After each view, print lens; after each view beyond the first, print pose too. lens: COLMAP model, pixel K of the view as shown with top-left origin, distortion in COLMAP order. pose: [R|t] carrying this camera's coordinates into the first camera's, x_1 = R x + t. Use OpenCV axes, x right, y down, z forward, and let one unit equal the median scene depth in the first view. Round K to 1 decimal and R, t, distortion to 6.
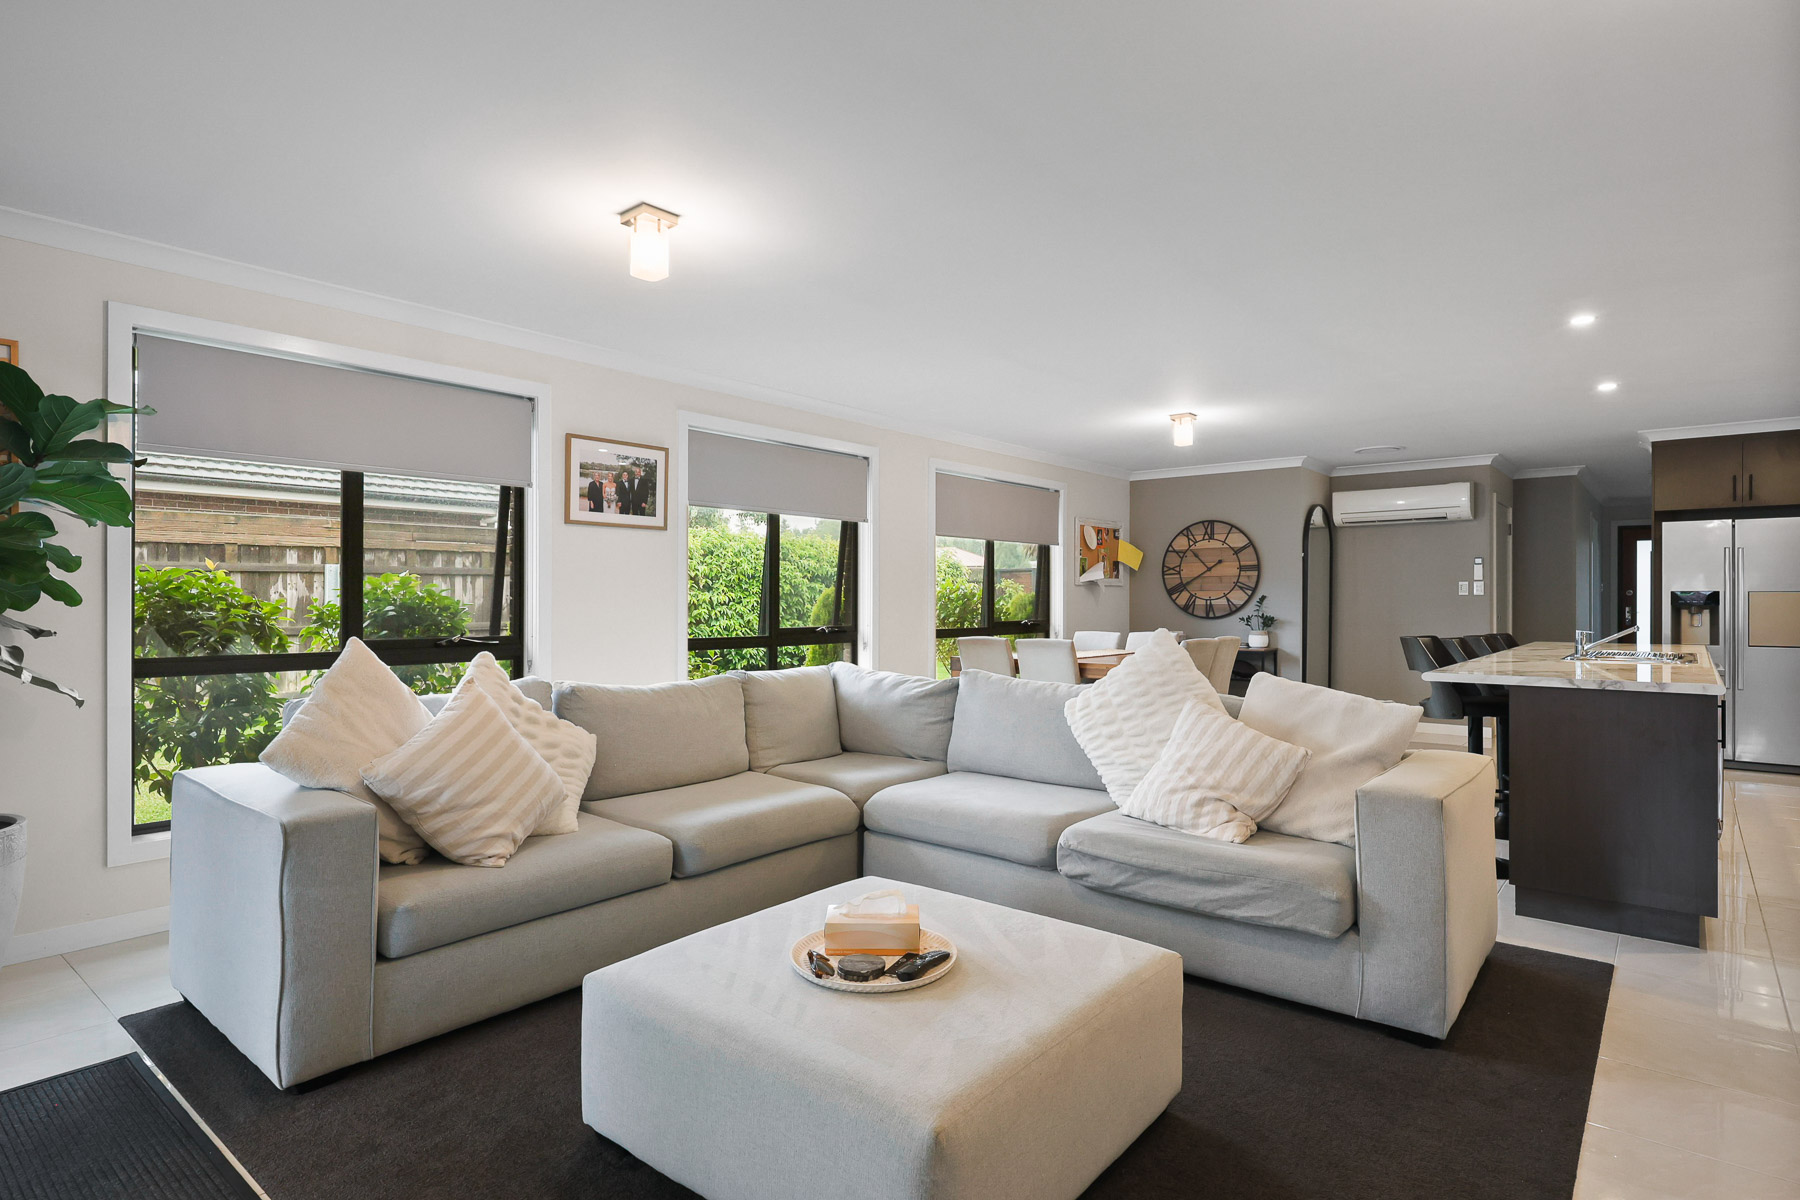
lens RADIAL K [[933.1, 0, 909.9], [0, 933.1, 595.6], [0, 0, 1]] dist [0.002947, 0.001316]
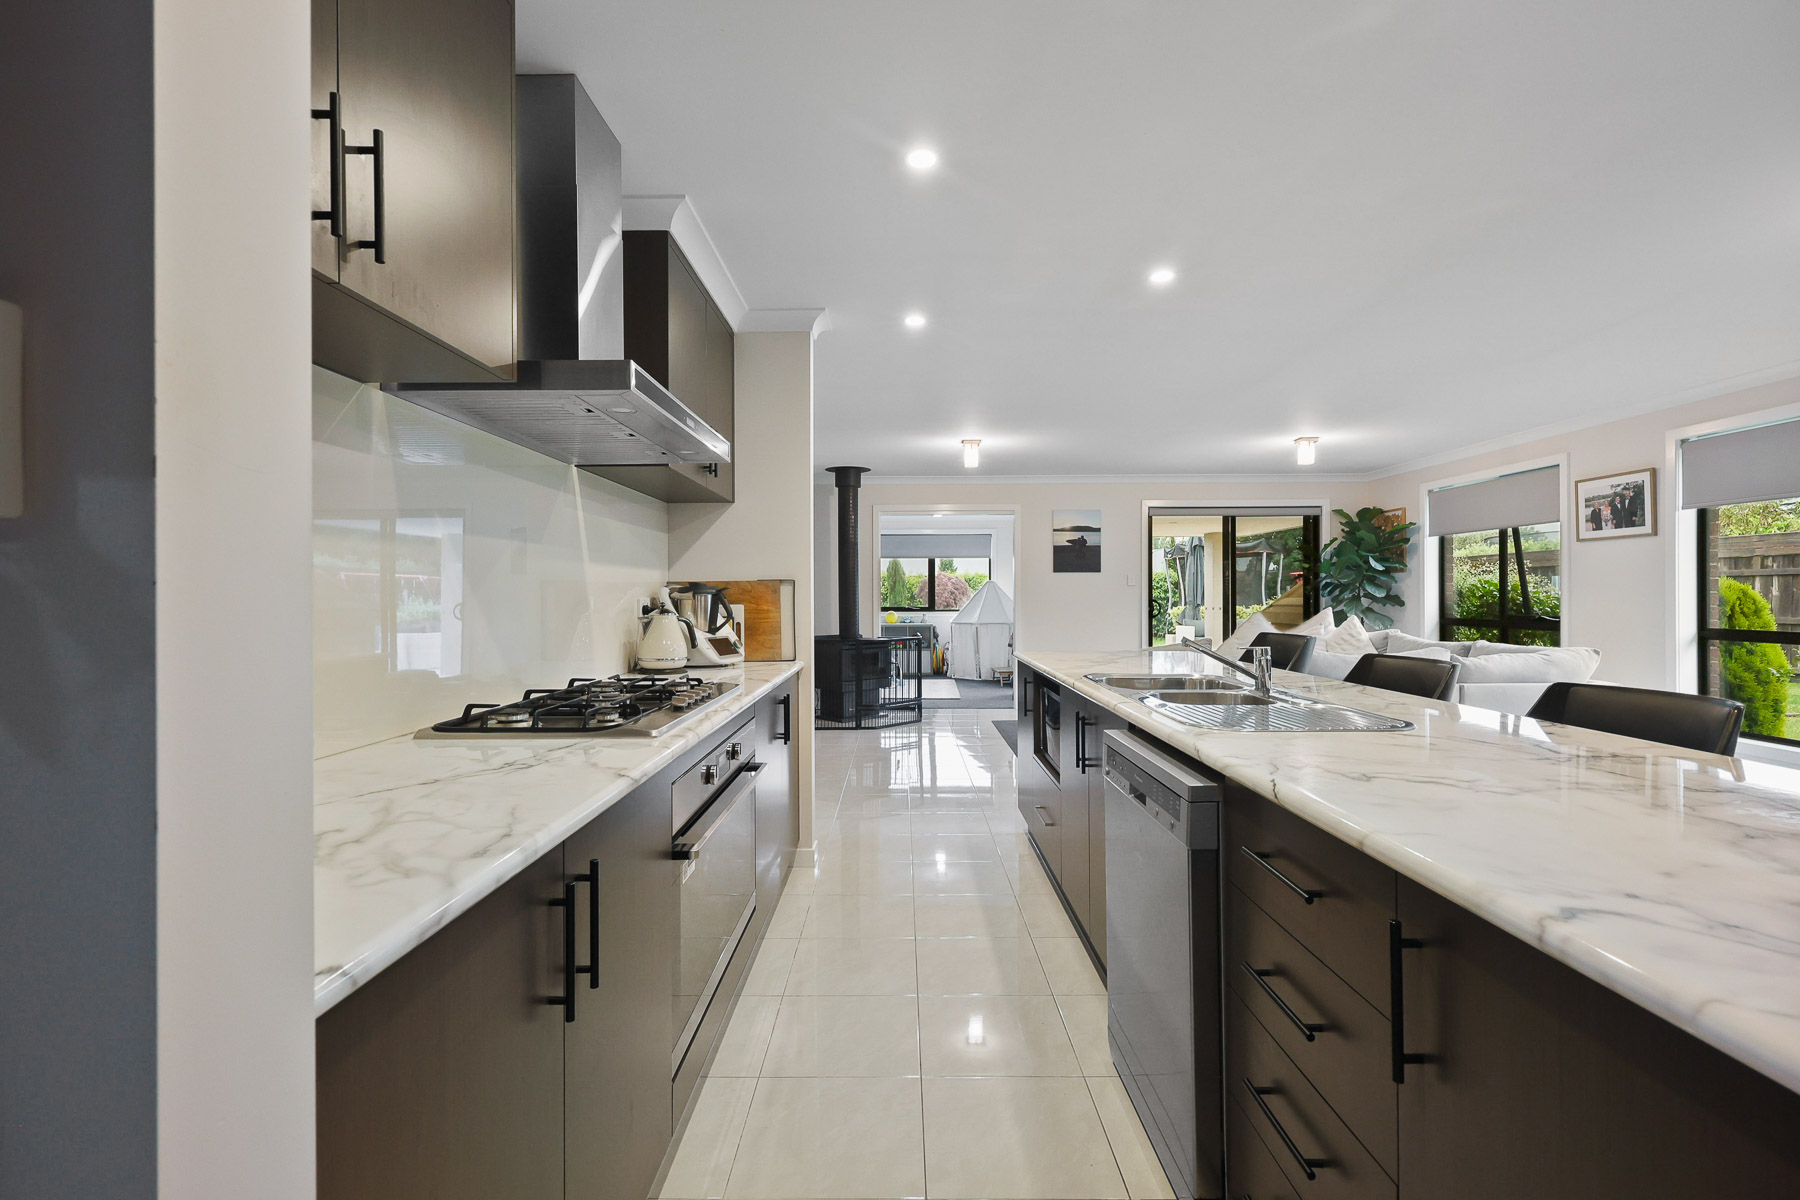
lens RADIAL K [[828.3, 0, 919.2], [0, 828.3, 564.0], [0, 0, 1]] dist [0.034960, 0.000003]
pose [[-0.763365, -0.026033, -0.645443, 1.101251], [0.002381, 0.999067, -0.043111, 0.010205], [0.645964, -0.034446, -0.762591, 1.158015]]
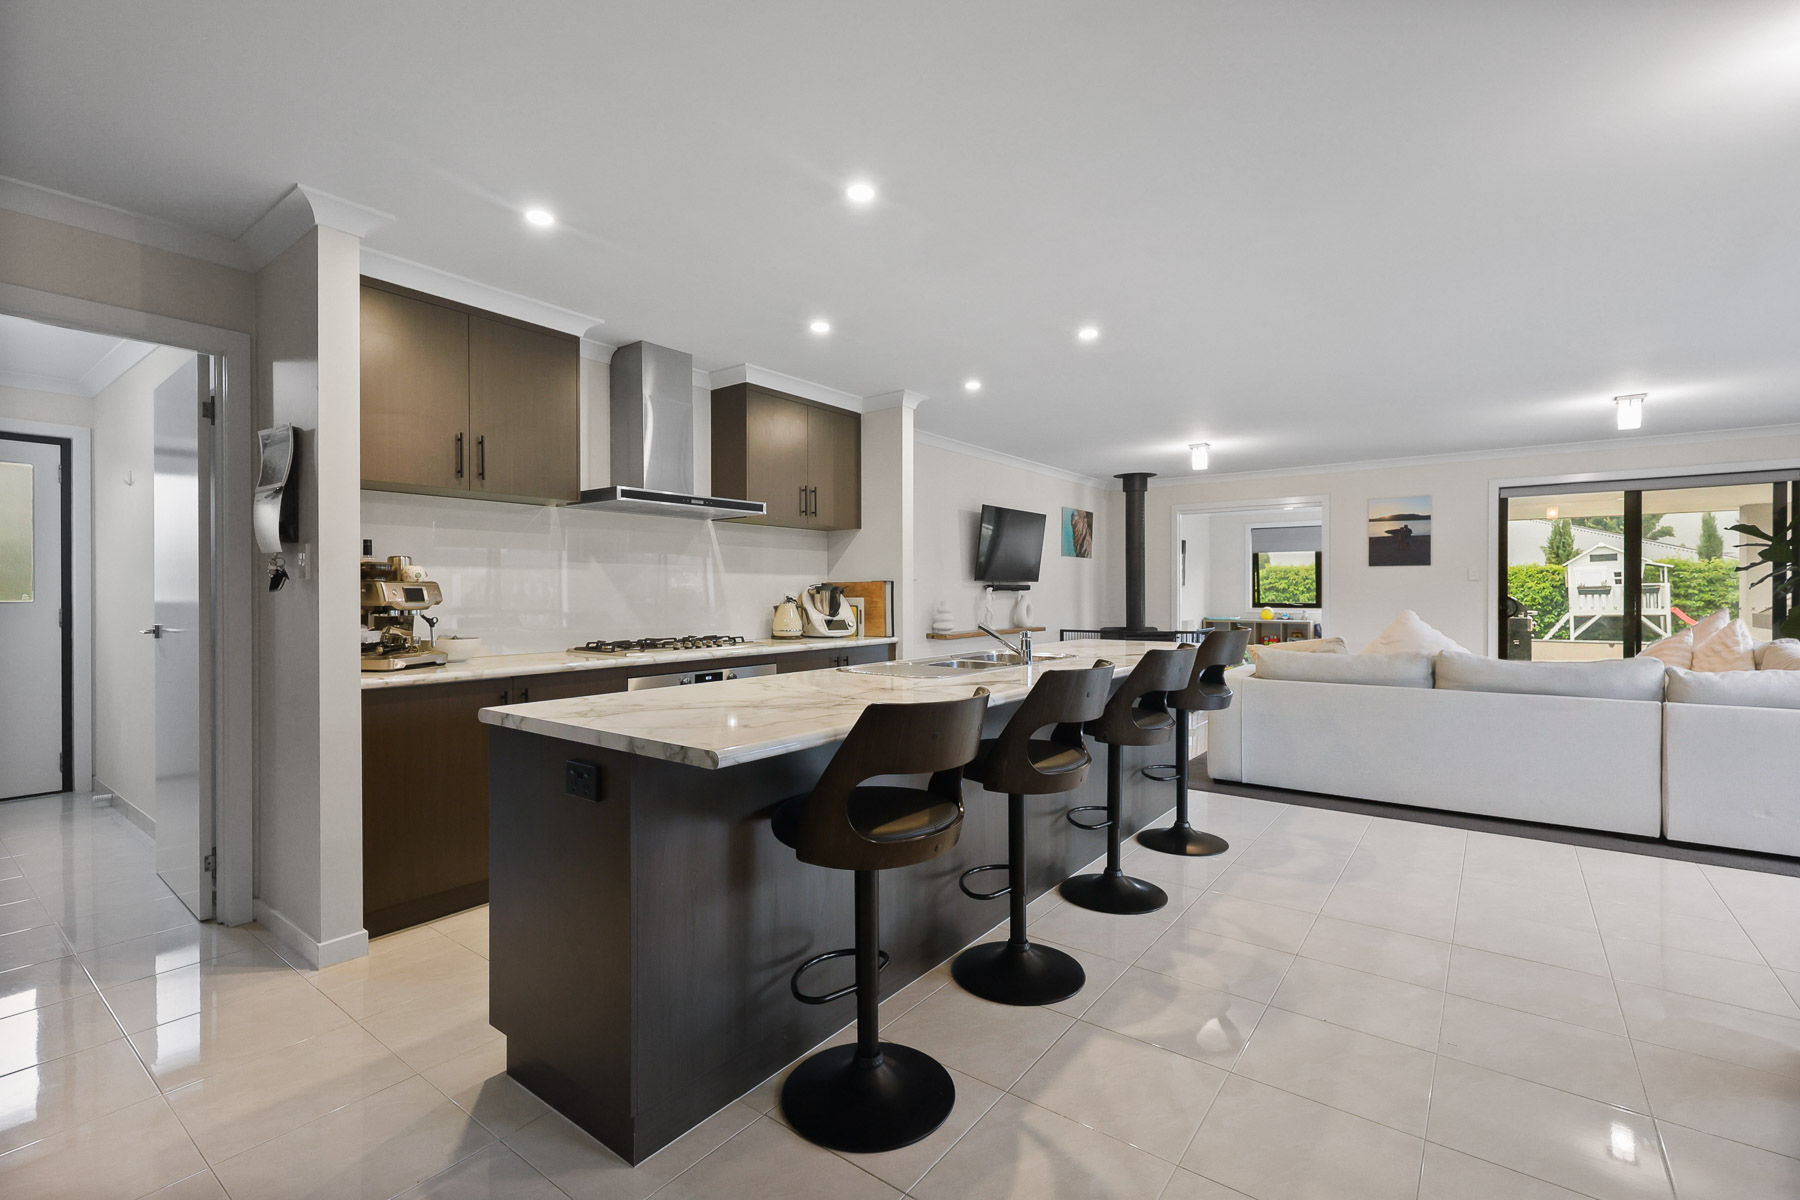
lens RADIAL K [[815.3, 0, 888.8], [0, 815.3, 597.2], [0, 0, 1]] dist [0.000757, -0.000212]
pose [[-0.999716, -0.001873, -0.023741, 0.756227], [-0.001977, 0.999989, 0.004363, 0.008460], [0.023732, 0.004408, -0.999709, 1.546435]]
